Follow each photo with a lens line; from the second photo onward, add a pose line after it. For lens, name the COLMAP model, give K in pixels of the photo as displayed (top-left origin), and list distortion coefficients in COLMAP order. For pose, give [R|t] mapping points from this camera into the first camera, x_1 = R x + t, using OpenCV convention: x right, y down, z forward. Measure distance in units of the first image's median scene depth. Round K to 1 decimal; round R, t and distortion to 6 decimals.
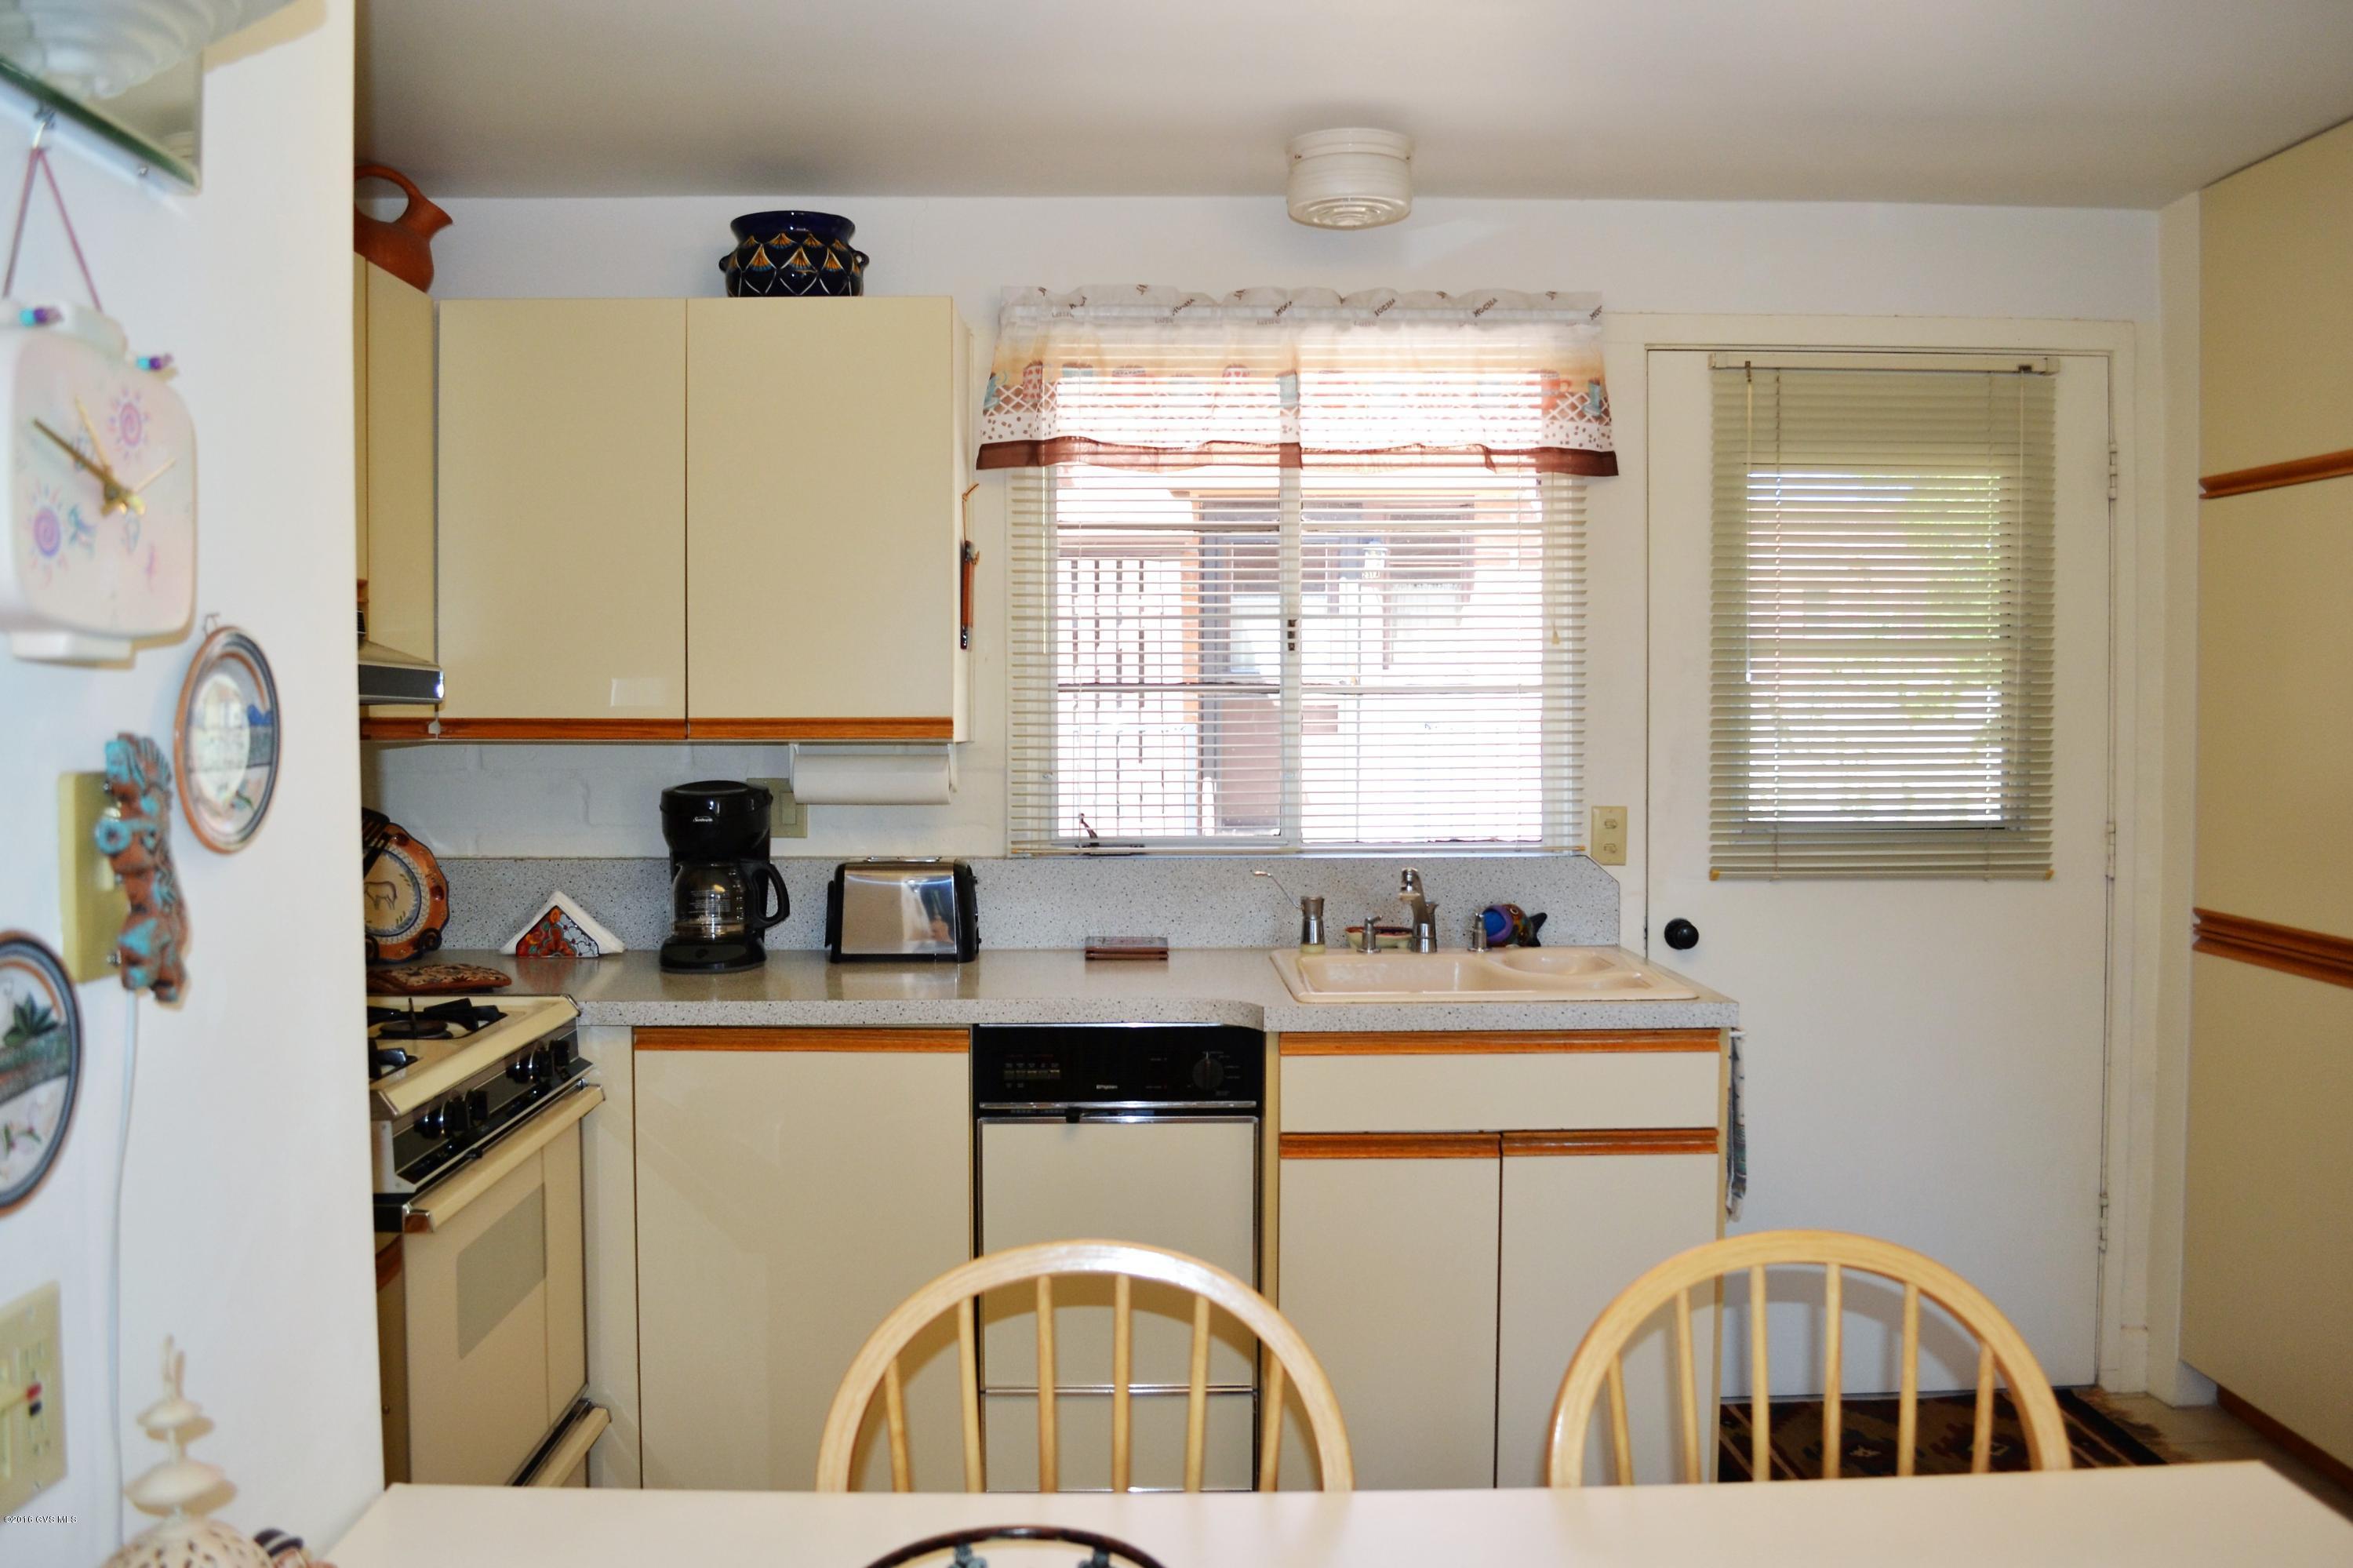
lens RADIAL K [[1925.9, 0, 1140.5], [0, 1925.9, 768.6], [0, 0, 1]] dist [-0.067742, -0.001334]
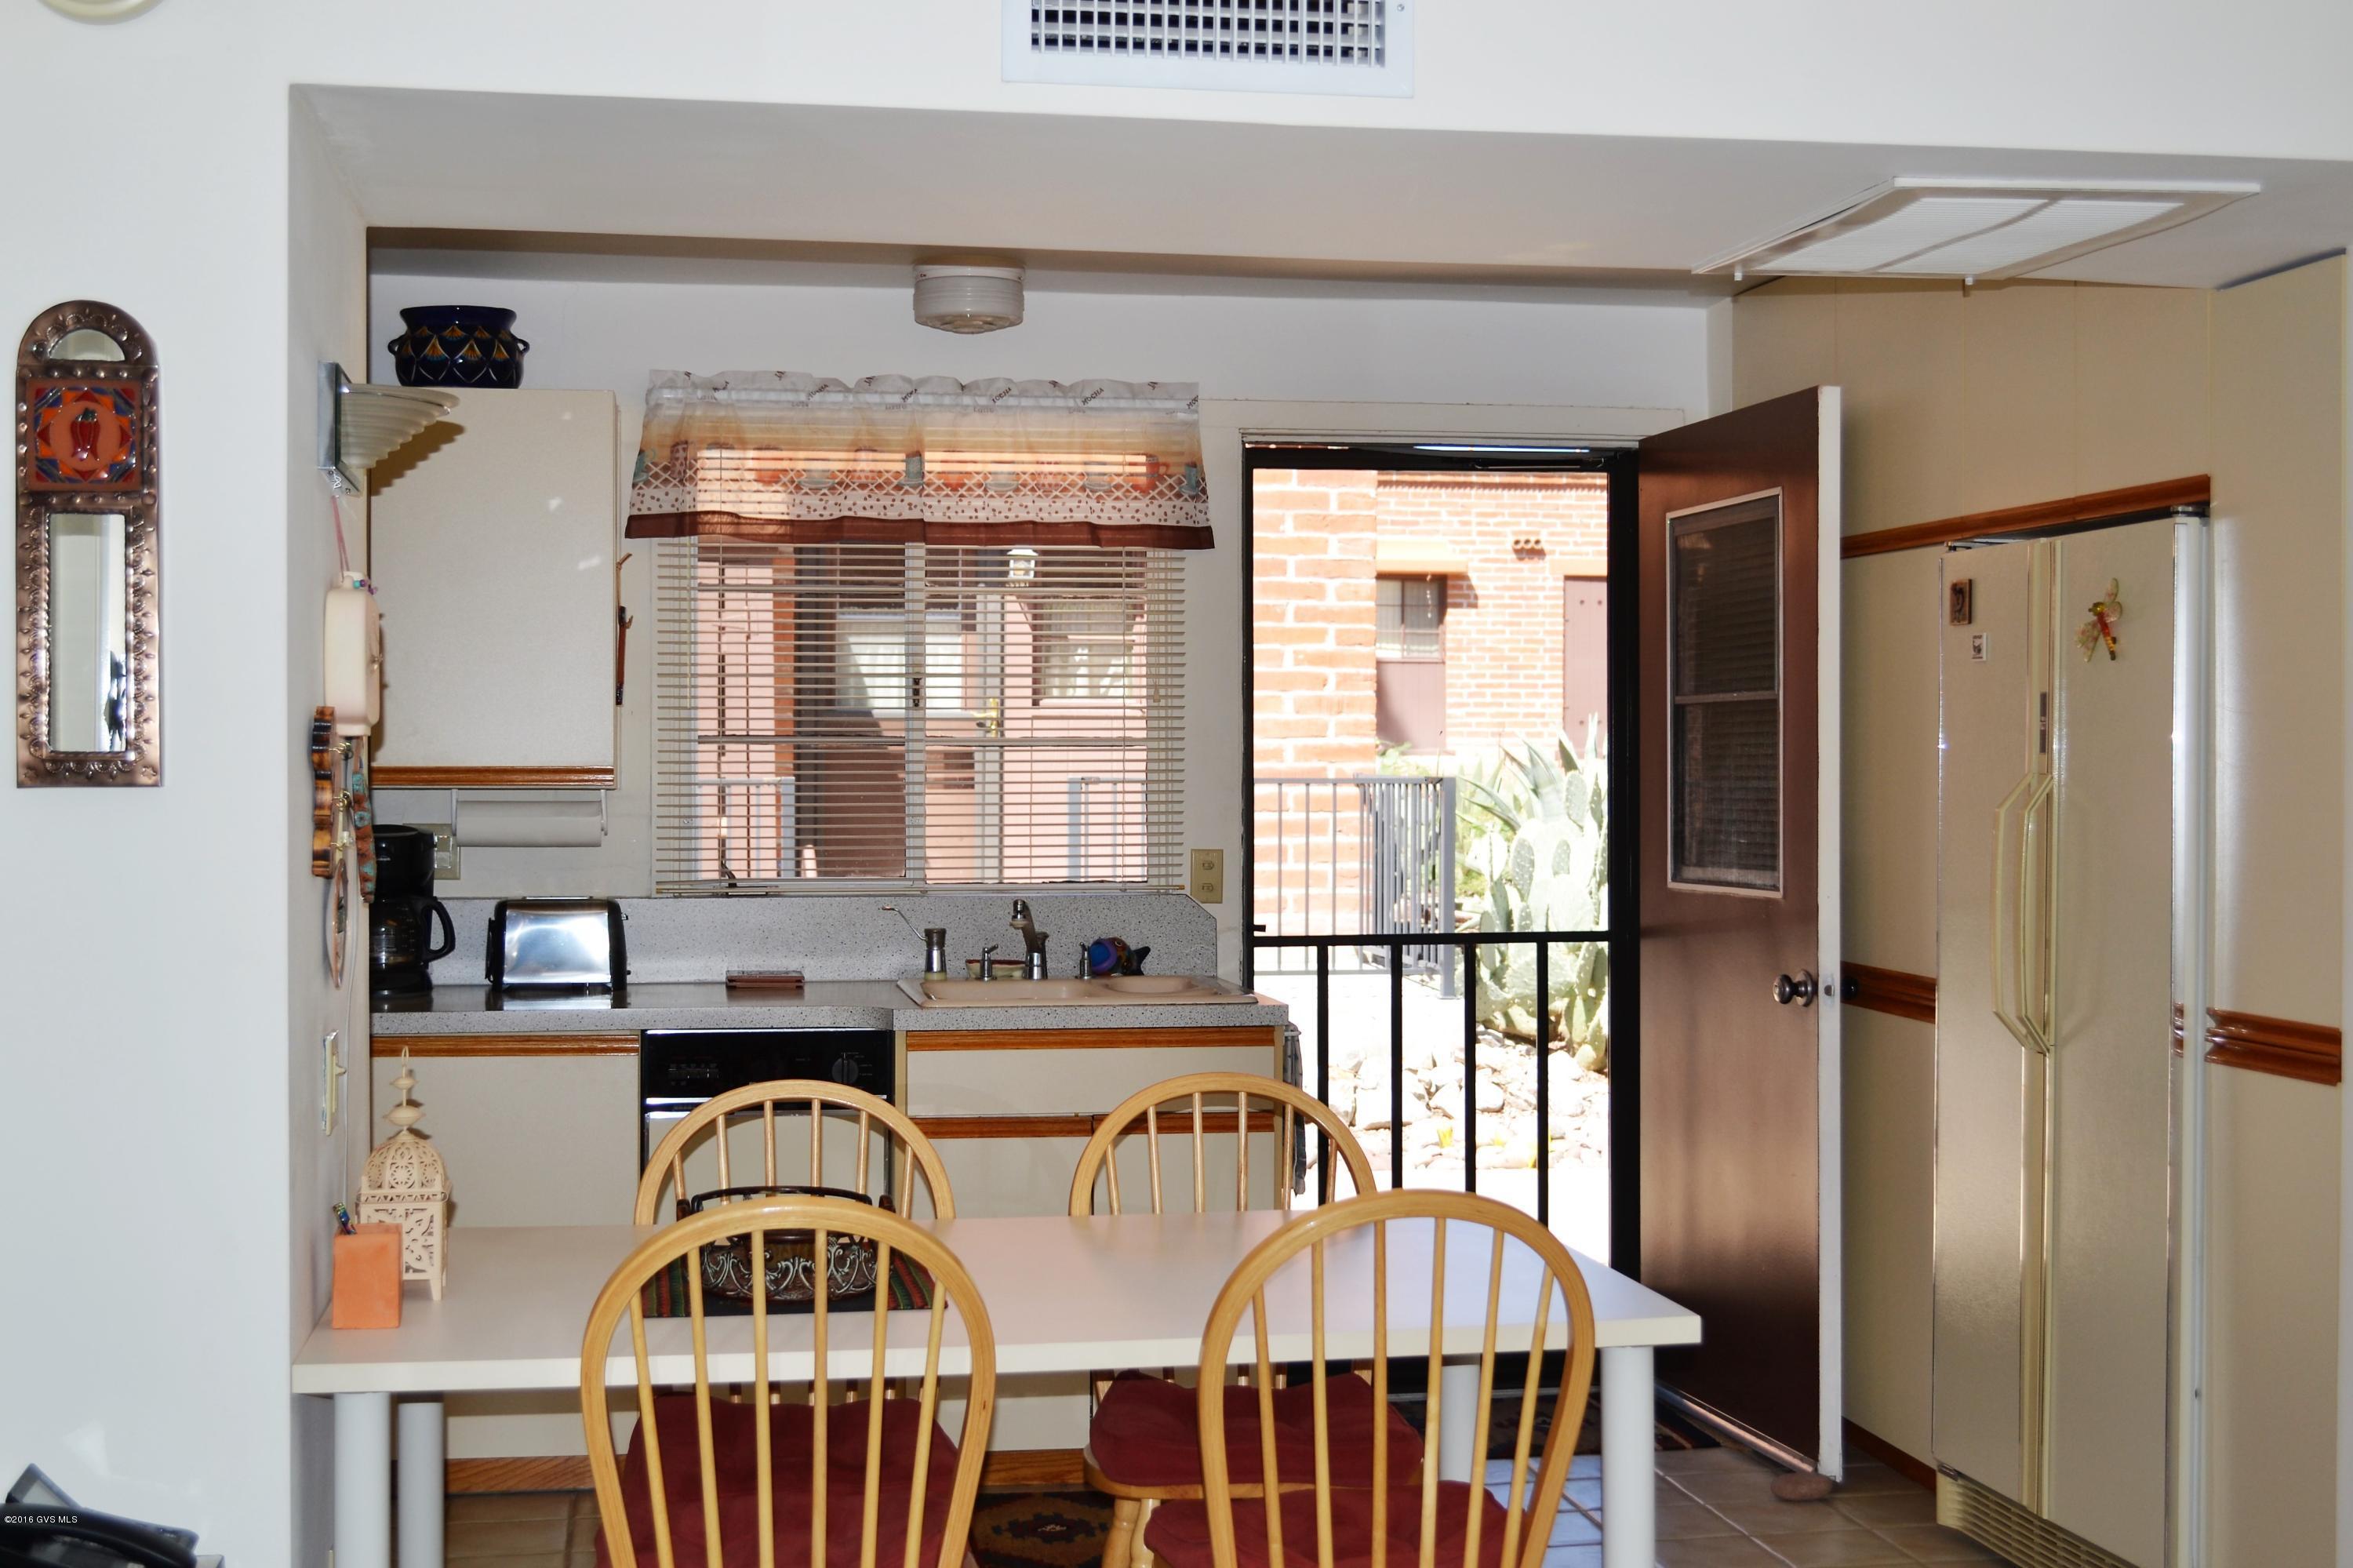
lens RADIAL K [[3118.4, 0, 1176.0], [0, 3118.4, 744.4], [0, 0, 1]] dist [-0.014815, -0.007607]
pose [[0.986851, 0.003450, 0.161595, -0.062420], [0.002257, 0.999380, -0.035122, 0.023015], [-0.161616, 0.035025, 0.986232, -0.775418]]
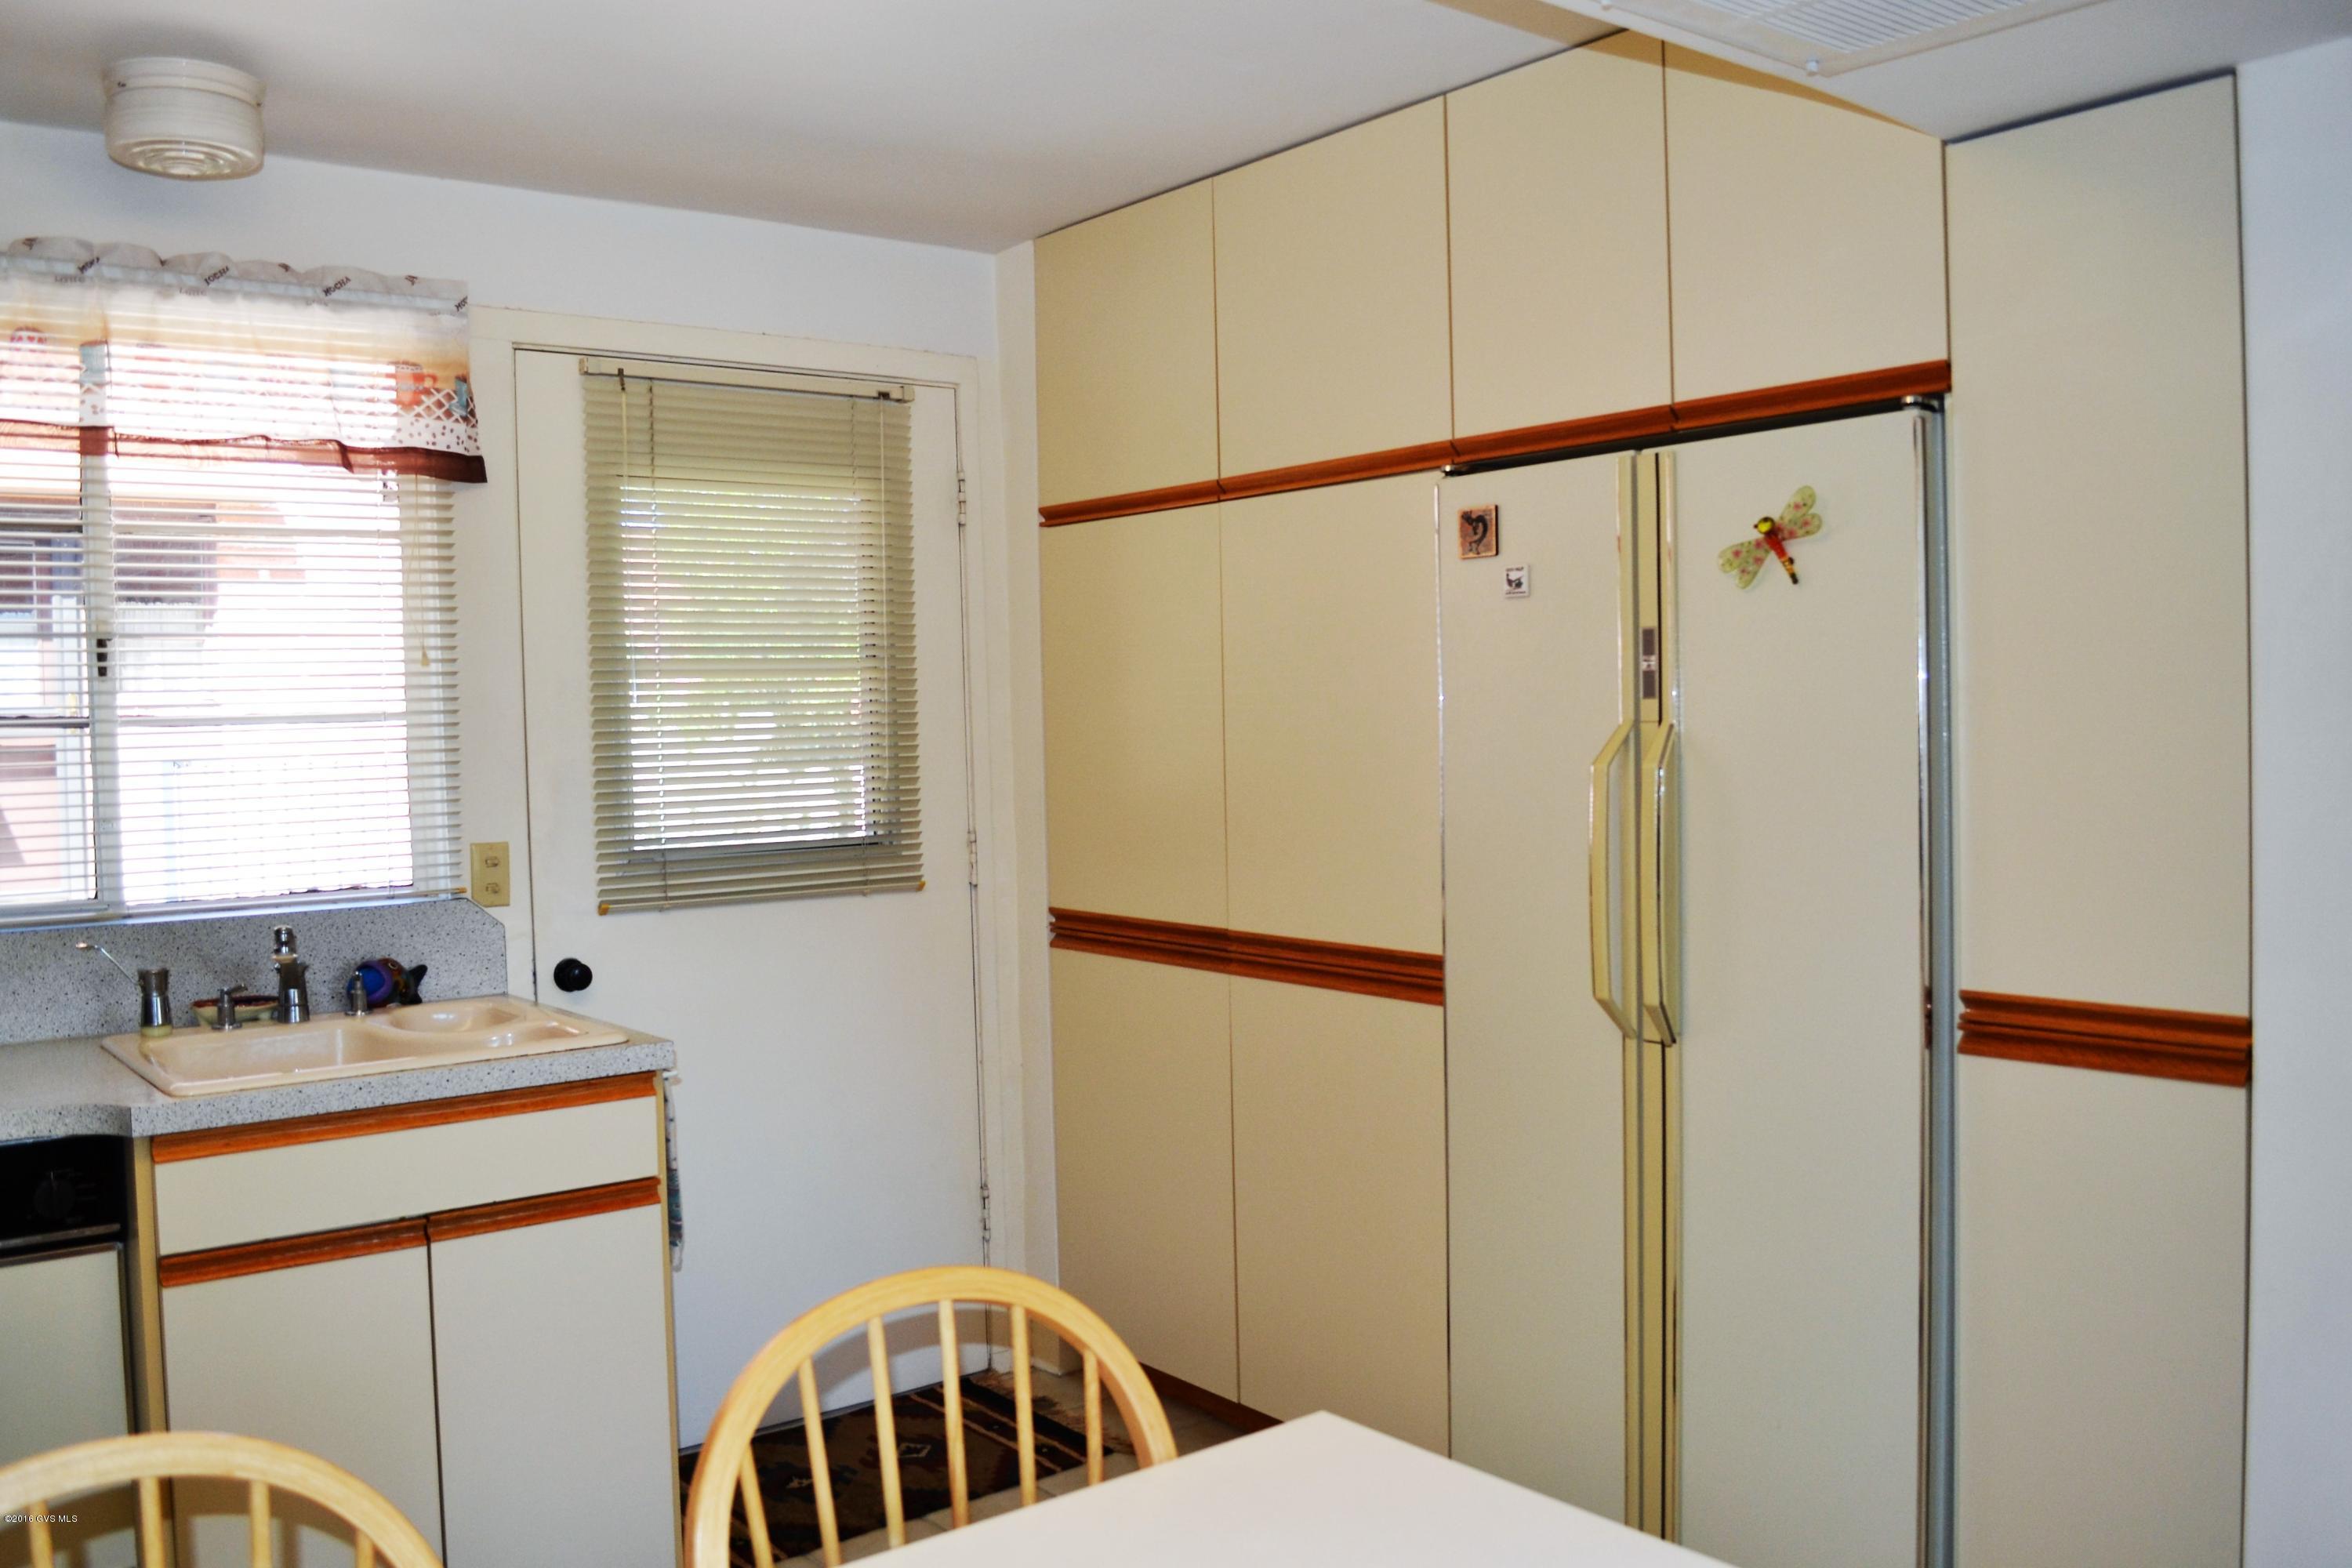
lens RADIAL K [[1980.0, 0, 1178.5], [0, 1980.0, 769.3], [0, 0, 1]] dist [-0.084117, 0.018194]
pose [[0.795421, -0.033206, 0.605148, -0.060673], [0.041709, 0.999130, 0.000001, -0.001660], [-0.604621, 0.025239, 0.796113, 0.056415]]
